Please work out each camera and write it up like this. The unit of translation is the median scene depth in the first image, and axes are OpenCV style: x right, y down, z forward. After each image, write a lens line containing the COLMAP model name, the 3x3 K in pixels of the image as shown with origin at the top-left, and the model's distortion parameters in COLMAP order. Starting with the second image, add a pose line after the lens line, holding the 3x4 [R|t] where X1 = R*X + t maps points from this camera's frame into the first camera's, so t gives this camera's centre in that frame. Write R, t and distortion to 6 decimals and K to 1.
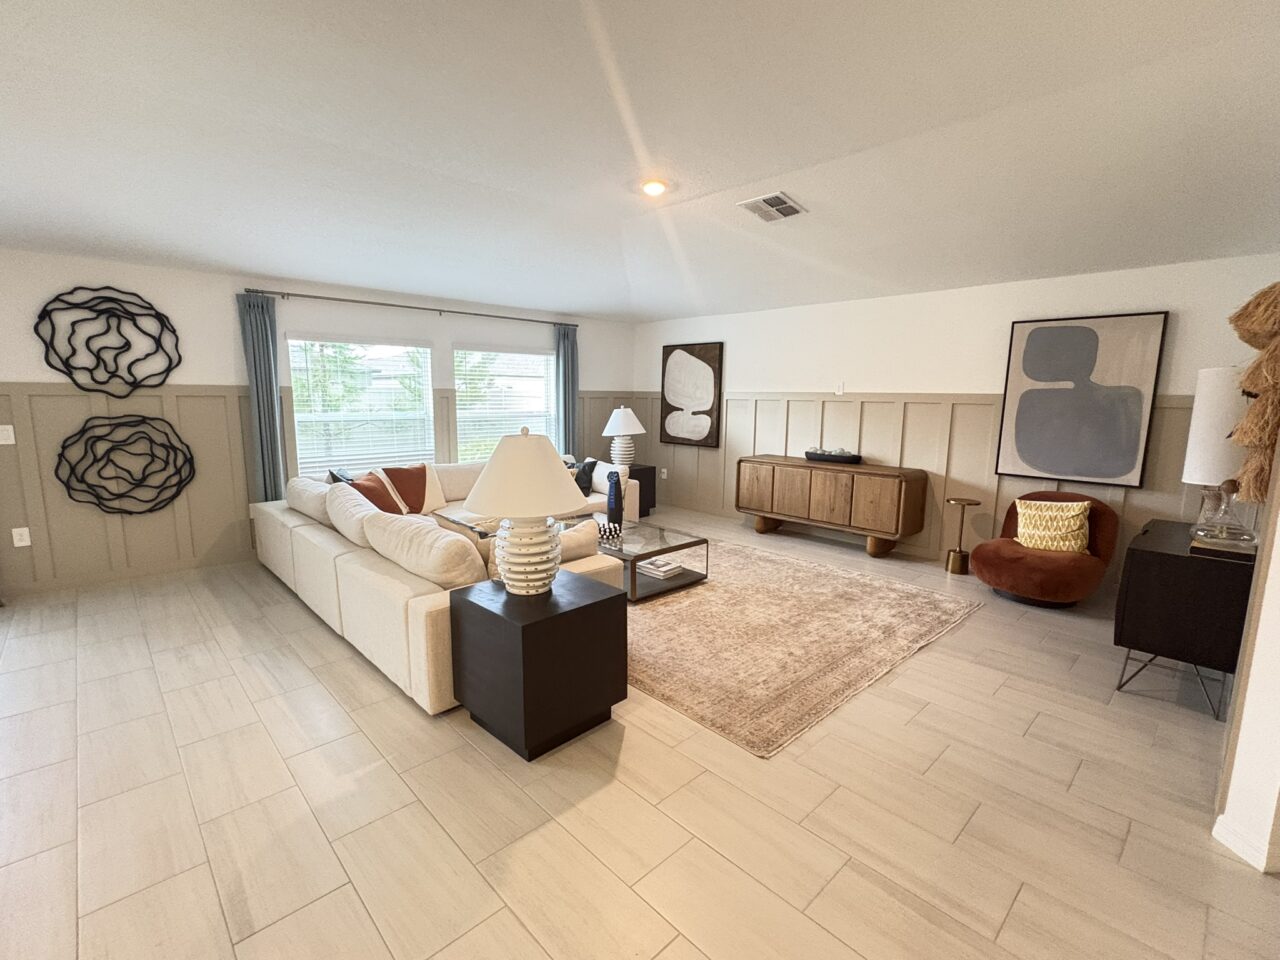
lens RADIAL K [[582.8, 0, 637.8], [0, 582.8, 481.5], [0, 0, 1]] dist [0.000384, -0.001377]
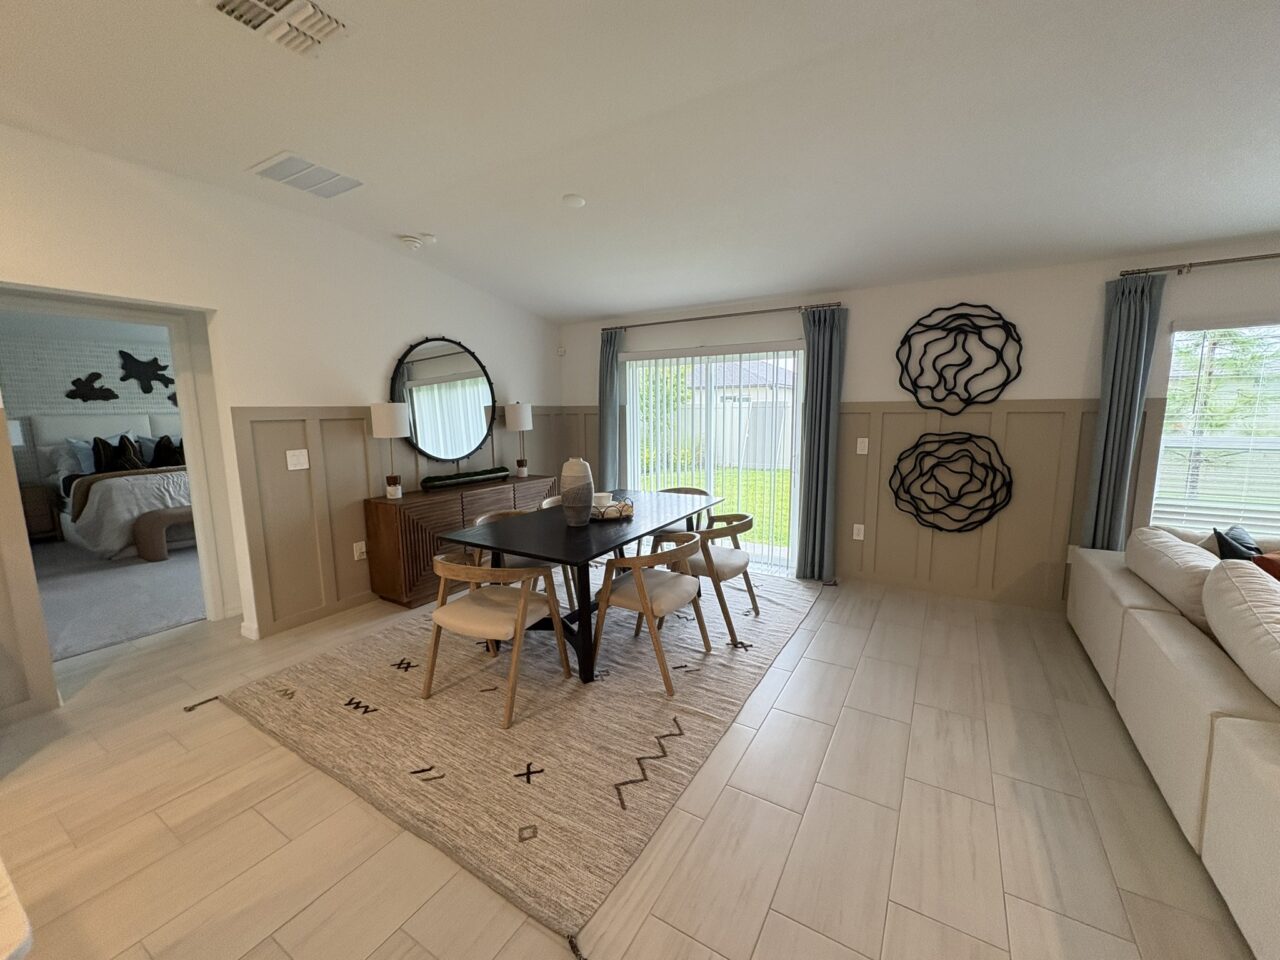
lens RADIAL K [[509.3, 0, 641.5], [0, 509.3, 481.8], [0, 0, 1]] dist [-0.003156, 0.000404]
pose [[0.261873, 0.125239, -0.956942, -0.179793], [-0.129097, 0.987179, 0.093868, -0.043477], [0.956429, 0.098957, 0.274683, 0.261460]]
